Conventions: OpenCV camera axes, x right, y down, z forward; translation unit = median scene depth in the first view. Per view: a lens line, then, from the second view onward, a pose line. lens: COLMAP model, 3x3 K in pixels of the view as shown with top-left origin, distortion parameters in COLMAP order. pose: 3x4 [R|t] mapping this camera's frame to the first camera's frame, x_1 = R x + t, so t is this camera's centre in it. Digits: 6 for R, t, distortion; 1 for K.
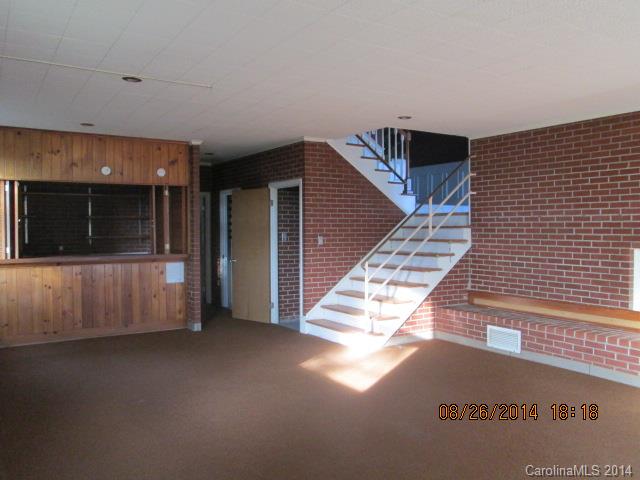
lens RADIAL K [[544.9, 0, 320.4], [0, 544.9, 239.3], [0, 0, 1]] dist [0.012054, 0.006196]
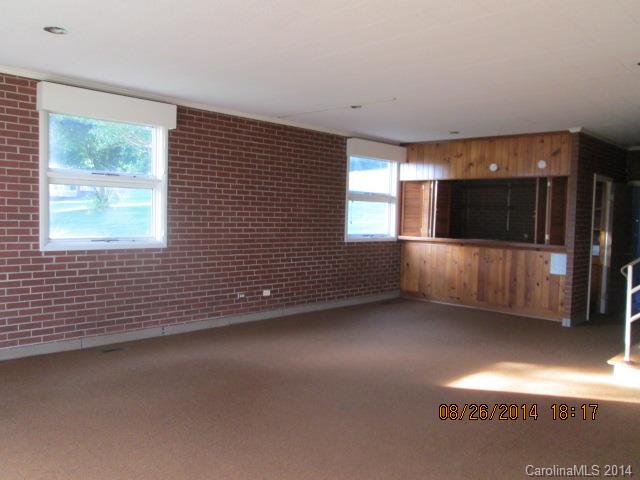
lens RADIAL K [[544.9, 0, 320.7], [0, 544.9, 239.0], [0, 0, 1]] dist [0.012054, 0.006196]
pose [[0.257501, 0.058209, -0.964523, 0.603131], [-0.049025, 0.997685, 0.047122, -0.010442], [0.965034, 0.035151, 0.259759, 0.337718]]
